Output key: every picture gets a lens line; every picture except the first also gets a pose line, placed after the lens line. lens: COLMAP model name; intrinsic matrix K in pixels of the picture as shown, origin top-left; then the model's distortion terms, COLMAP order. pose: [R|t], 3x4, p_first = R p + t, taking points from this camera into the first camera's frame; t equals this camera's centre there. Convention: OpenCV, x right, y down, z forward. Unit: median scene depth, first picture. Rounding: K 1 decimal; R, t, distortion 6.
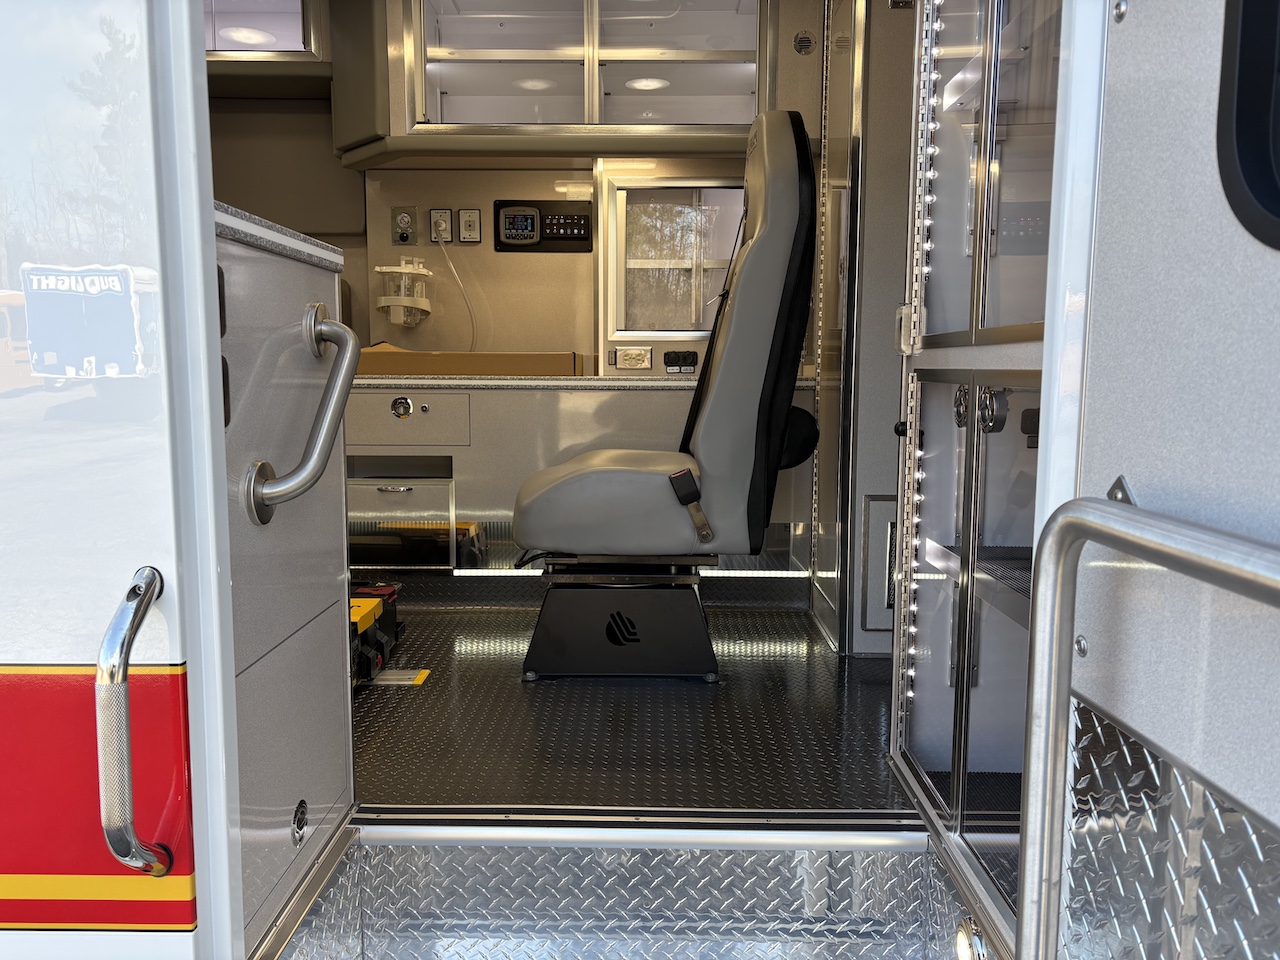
lens RADIAL K [[968.1, 0, 640.1], [0, 968.1, 469.5], [0, 0, 1]] dist [0.057329, -0.073544]
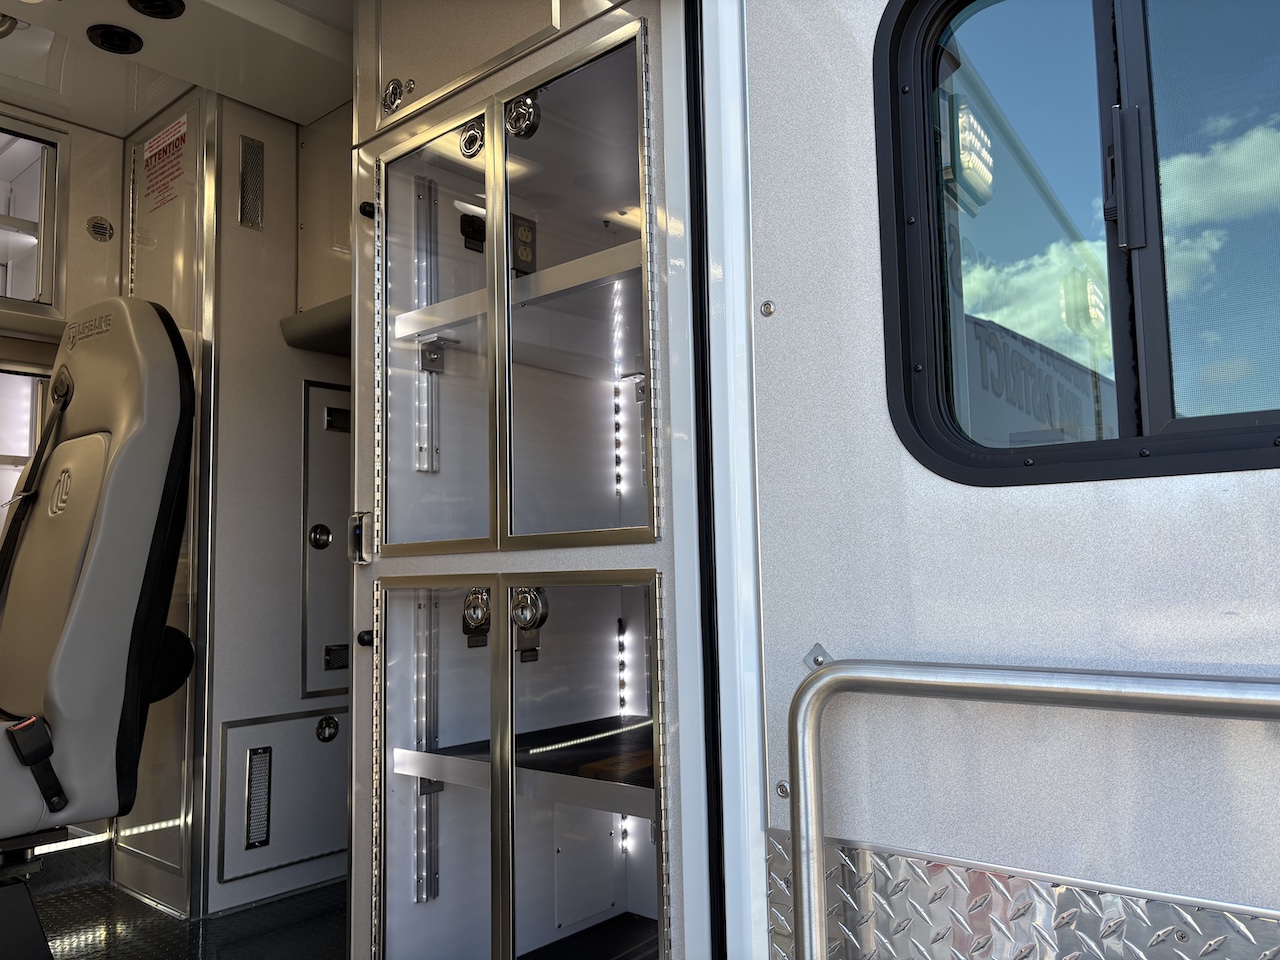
lens RADIAL K [[962.3, 0, 641.7], [0, 962.3, 479.9], [0, 0, 1]] dist [0.069176, -0.079543]
pose [[0.645563, 0.055165, 0.761712, -0.182842], [0.105678, 0.981340, -0.160636, -0.007211], [-0.756360, 0.184197, 0.627687, 0.086984]]
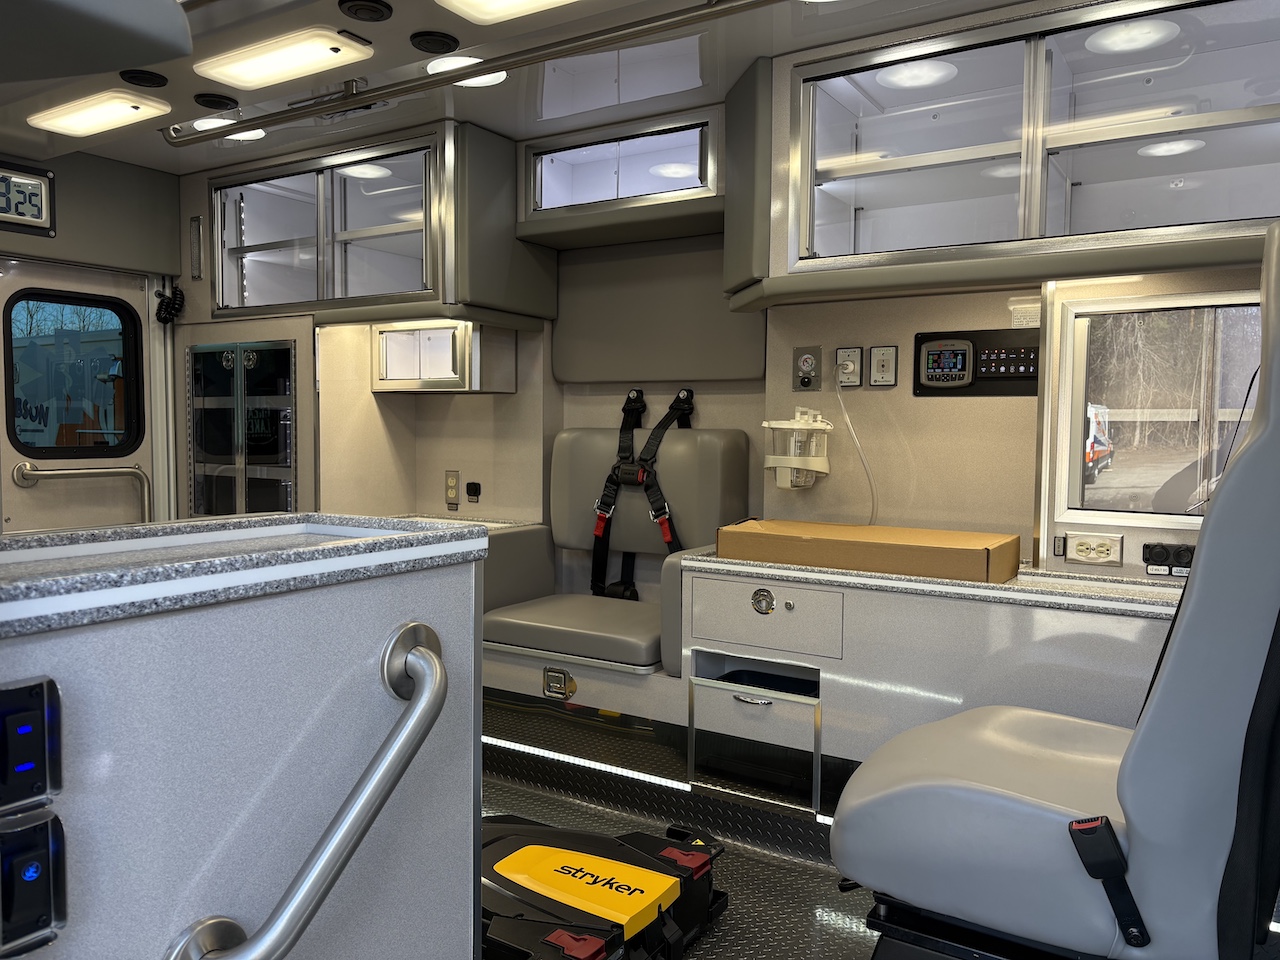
lens RADIAL K [[967.0, 0, 634.4], [0, 967.0, 479.7], [0, 0, 1]] dist [0.028044, -0.005831]
pose [[0.847017, 0.034699, -0.530432, 0.092362], [-0.063937, 0.997273, -0.036860, -0.129597], [0.527706, 0.065135, 0.846926, 0.244790]]
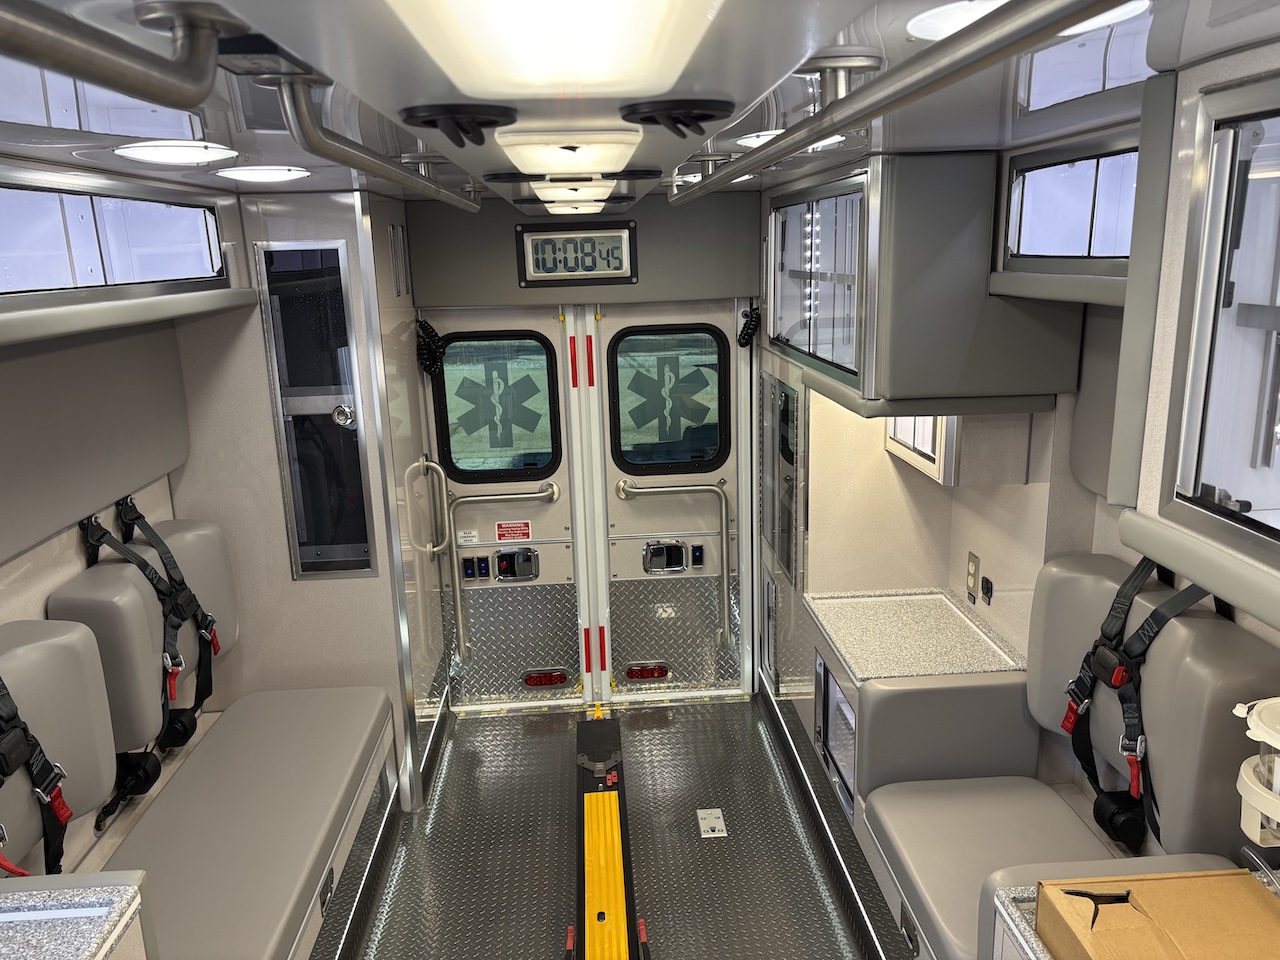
lens RADIAL K [[961.4, 0, 641.7], [0, 961.4, 481.0], [0, 0, 1]] dist [0.071313, -0.075979]
pose [[0.072406, 0.228340, -0.970885, 0.149465], [-0.078228, 0.971742, 0.222707, -0.432717], [0.994303, 0.059826, 0.088222, 0.737787]]
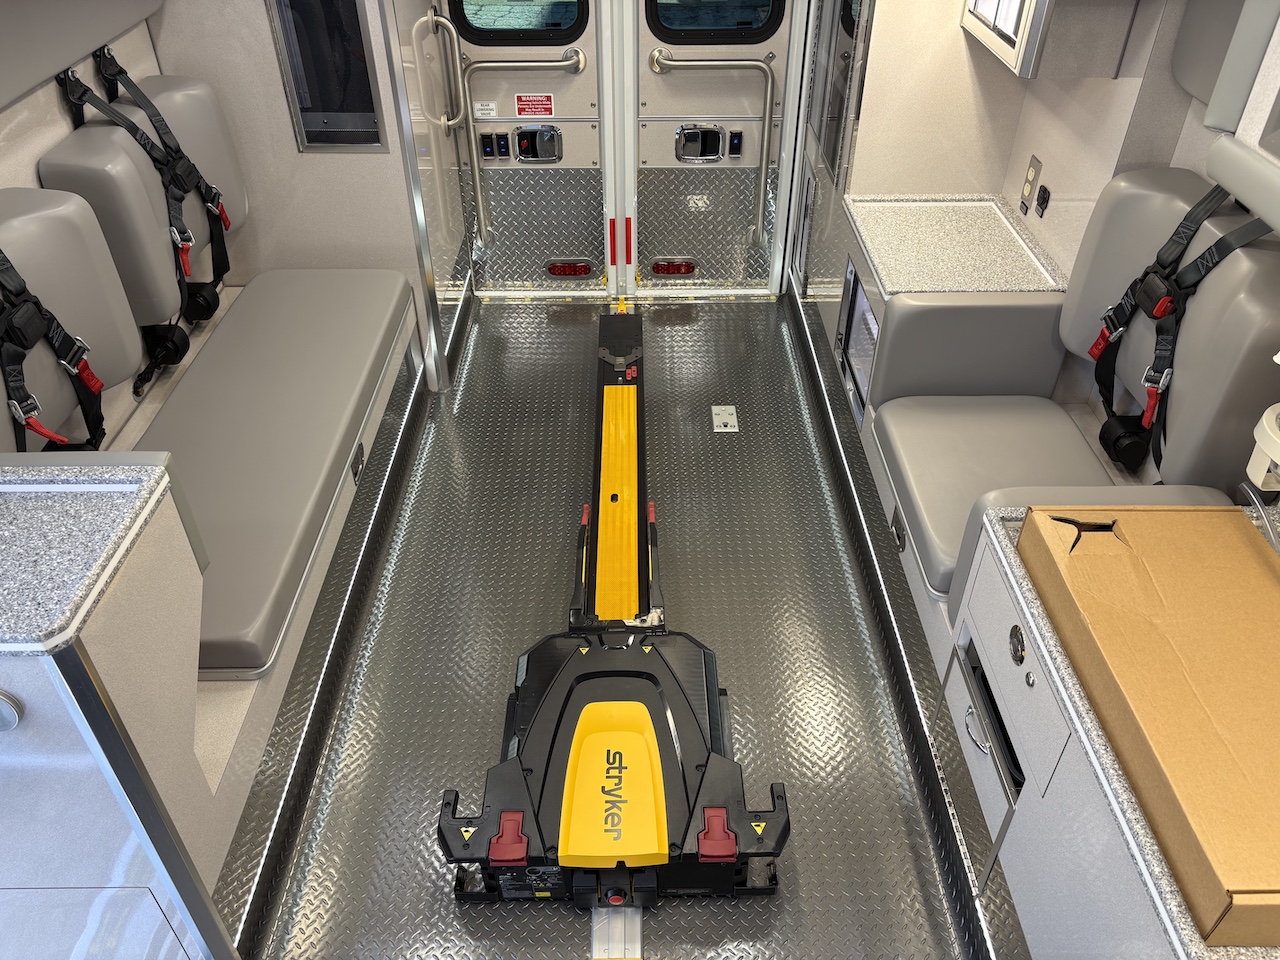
lens RADIAL K [[963.3, 0, 641.3], [0, 963.3, 477.8], [0, 0, 1]] dist [0.056295, -0.049920]
pose [[0.020417, 0.610542, -0.791721, 0.117370], [-0.108515, 0.788561, 0.605307, -0.439116], [0.993885, 0.073555, 0.082353, 0.749567]]
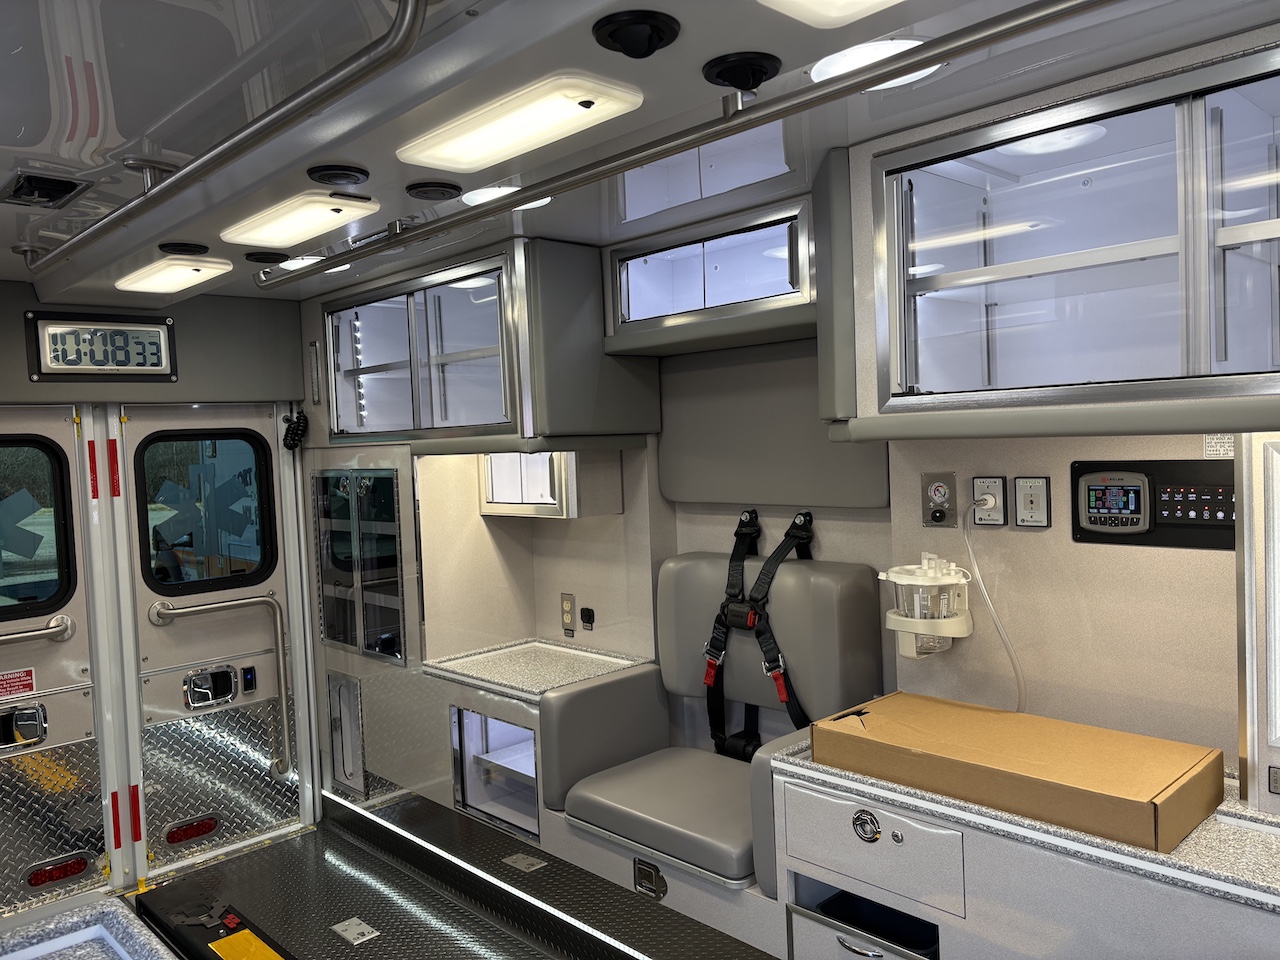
lens RADIAL K [[965.4, 0, 637.6], [0, 965.4, 478.0], [0, 0, 1]] dist [0.065639, -0.073334]
pose [[0.694407, -0.002824, -0.719577, 0.120345], [-0.032798, 0.998829, -0.035571, -0.269547], [0.718834, 0.048302, 0.693501, 0.425846]]
